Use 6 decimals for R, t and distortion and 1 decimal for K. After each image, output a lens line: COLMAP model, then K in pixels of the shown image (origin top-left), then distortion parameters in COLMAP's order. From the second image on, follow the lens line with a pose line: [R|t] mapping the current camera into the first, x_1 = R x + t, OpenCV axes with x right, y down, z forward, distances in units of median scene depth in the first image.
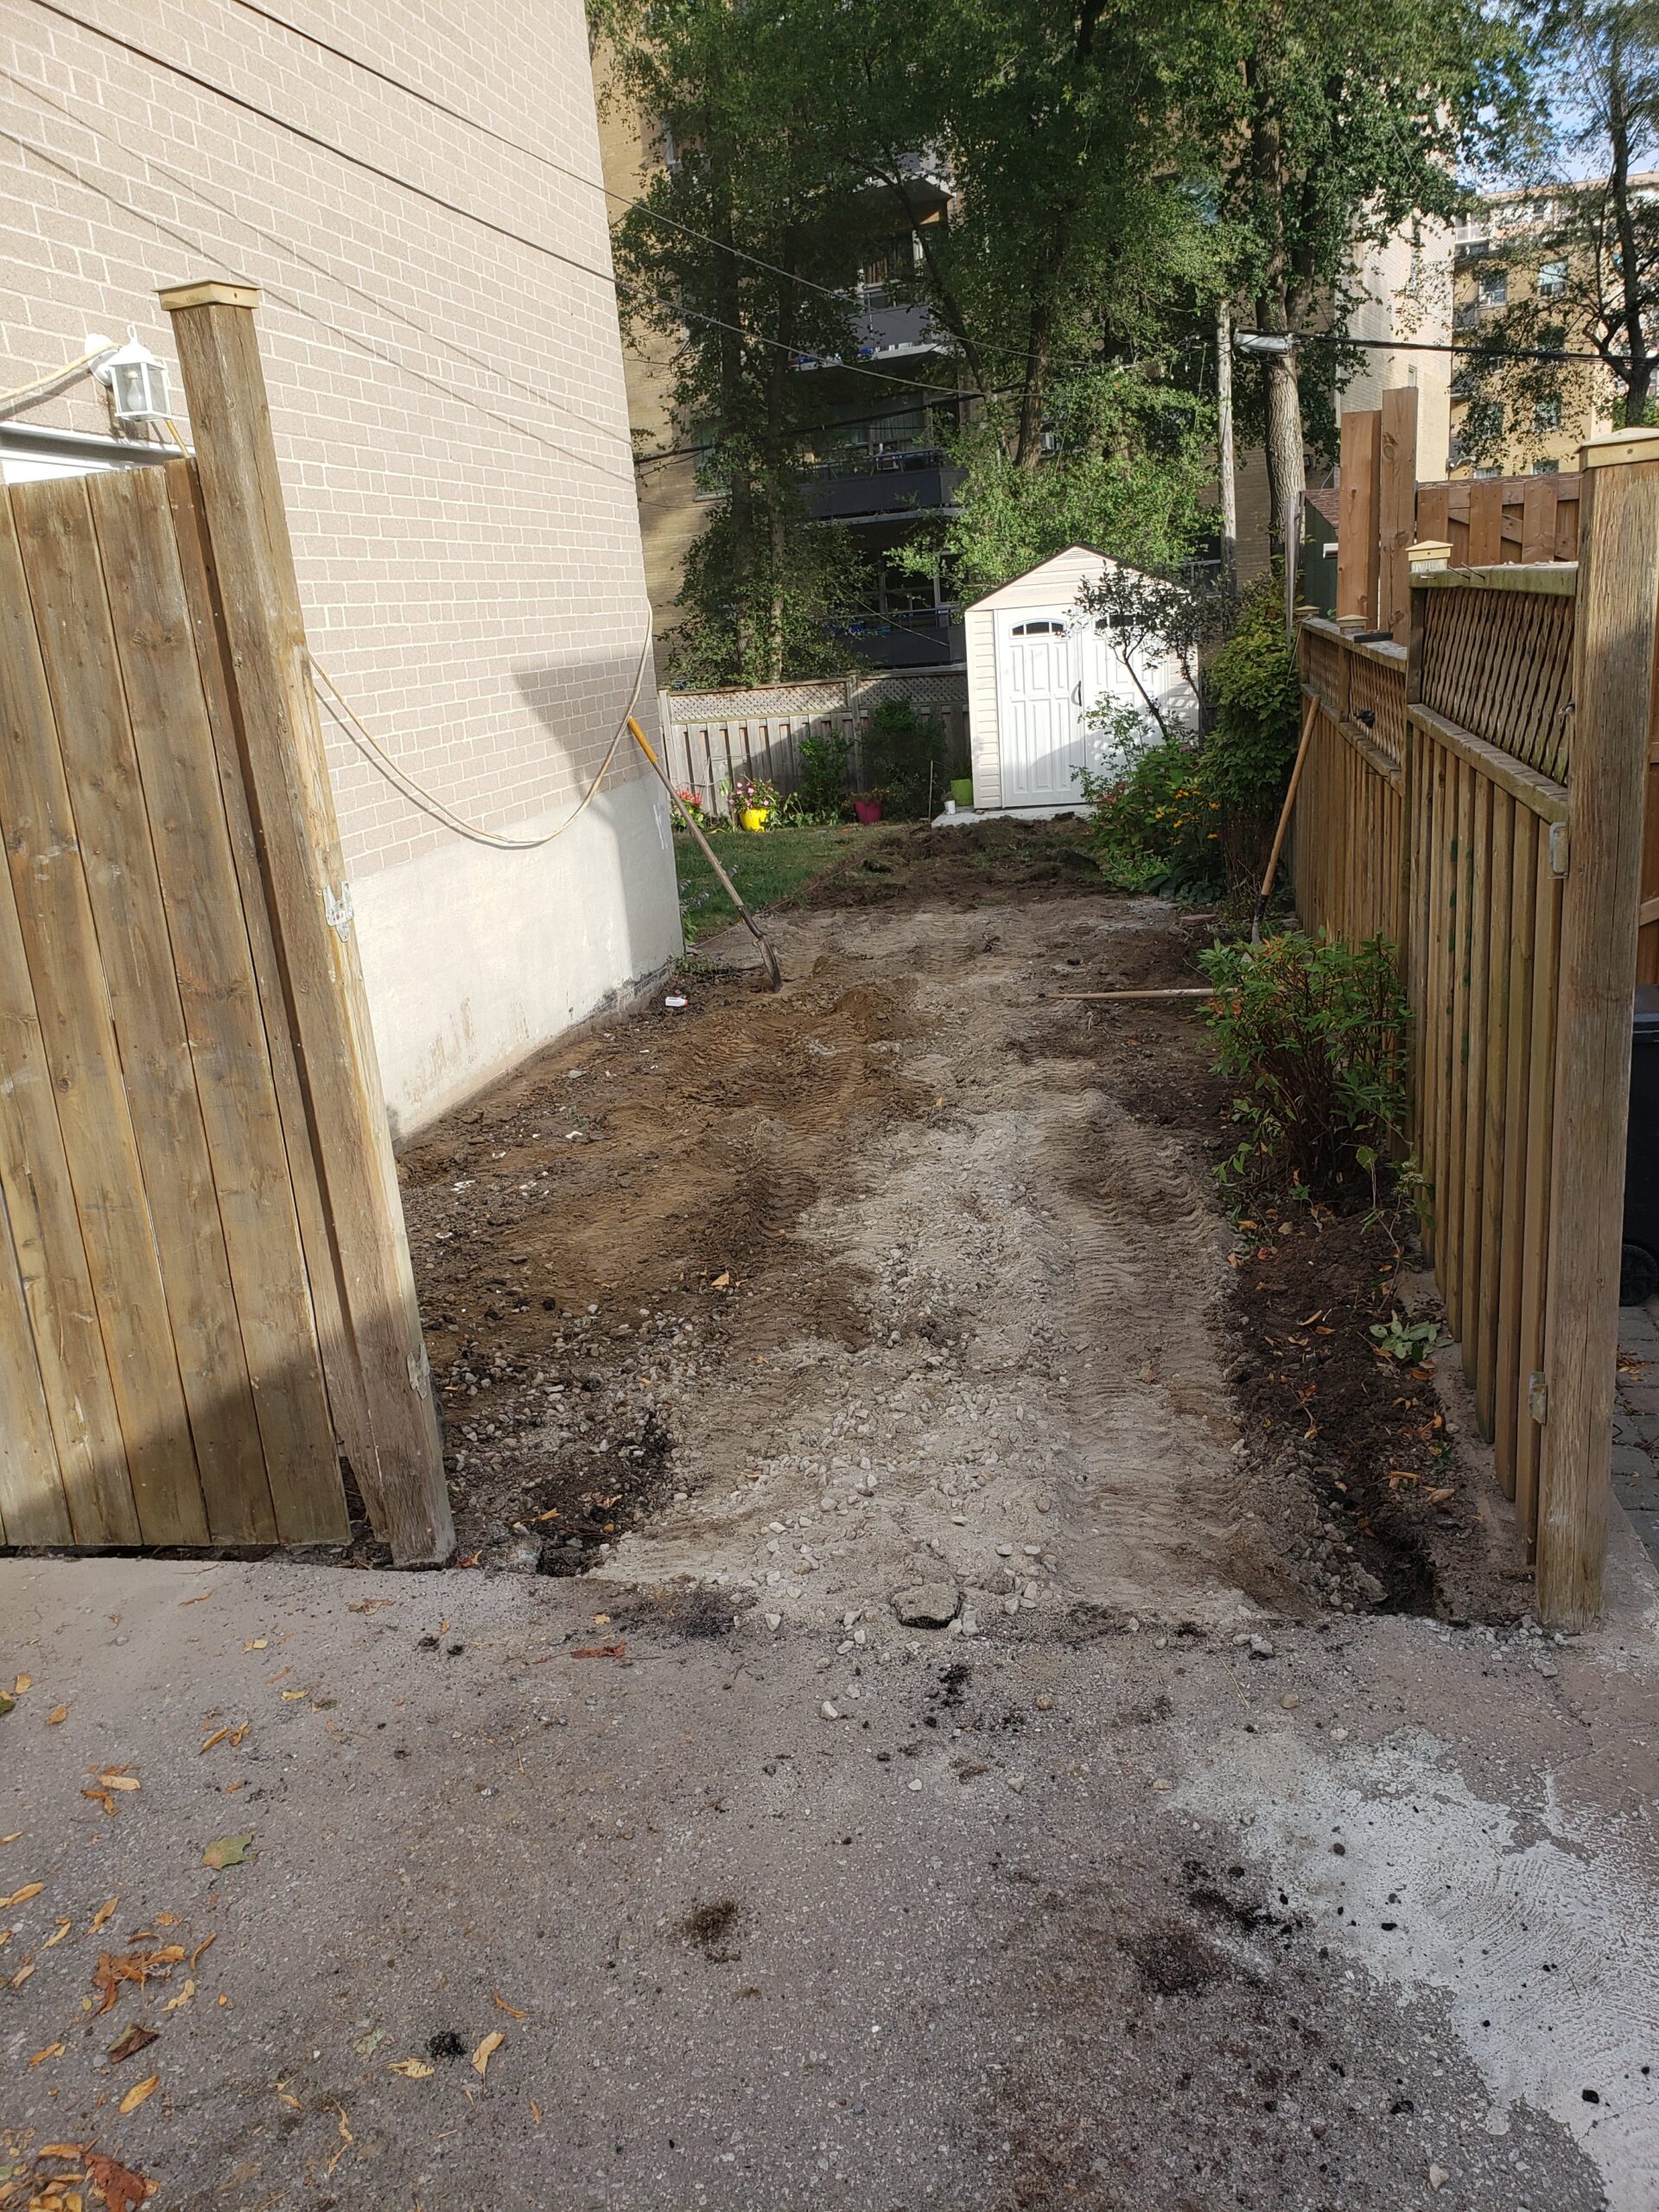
lens RADIAL K [[1812.6, 0, 836.0], [0, 1812.6, 1128.4], [0, 0, 1]] dist [0.162814, -0.307218]
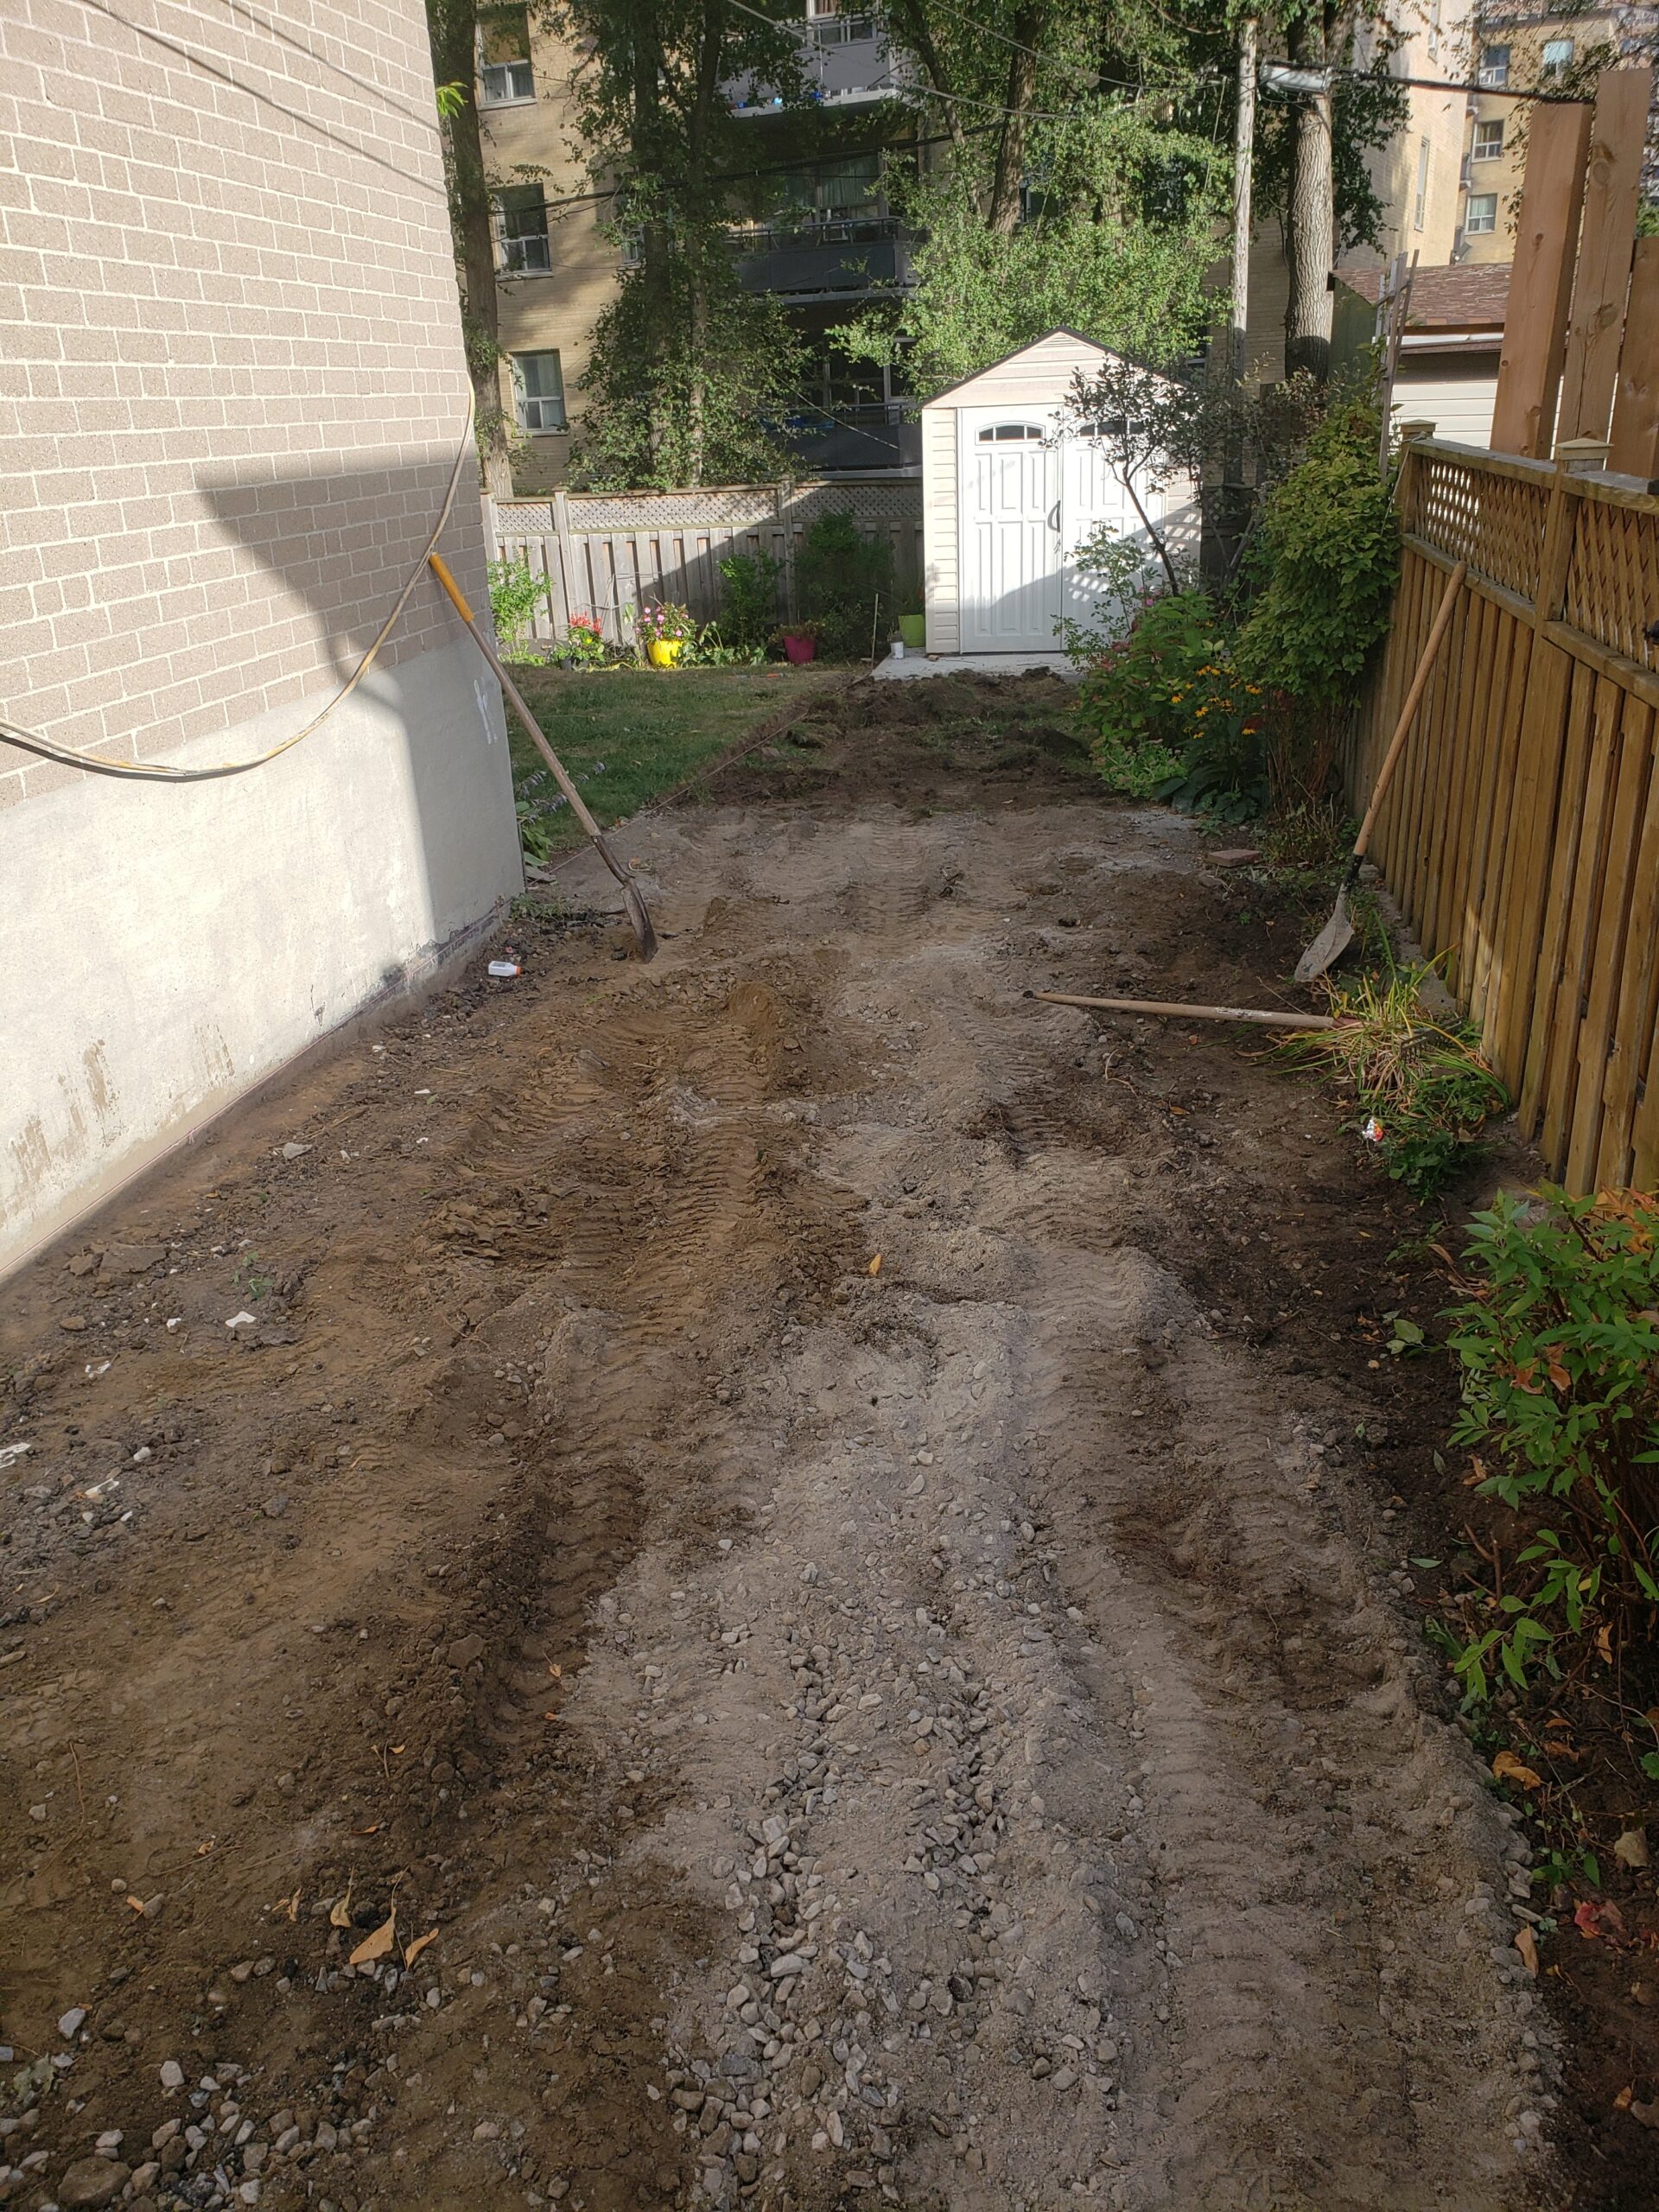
lens RADIAL K [[1714.0, 0, 816.7], [0, 1714.0, 1075.1], [0, 0, 1]] dist [0.049442, 0.010349]
pose [[0.999362, 0.023715, 0.026711, 0.009993], [-0.026183, 0.995020, 0.096174, -0.060282], [-0.024298, -0.096812, 0.995006, 0.210199]]
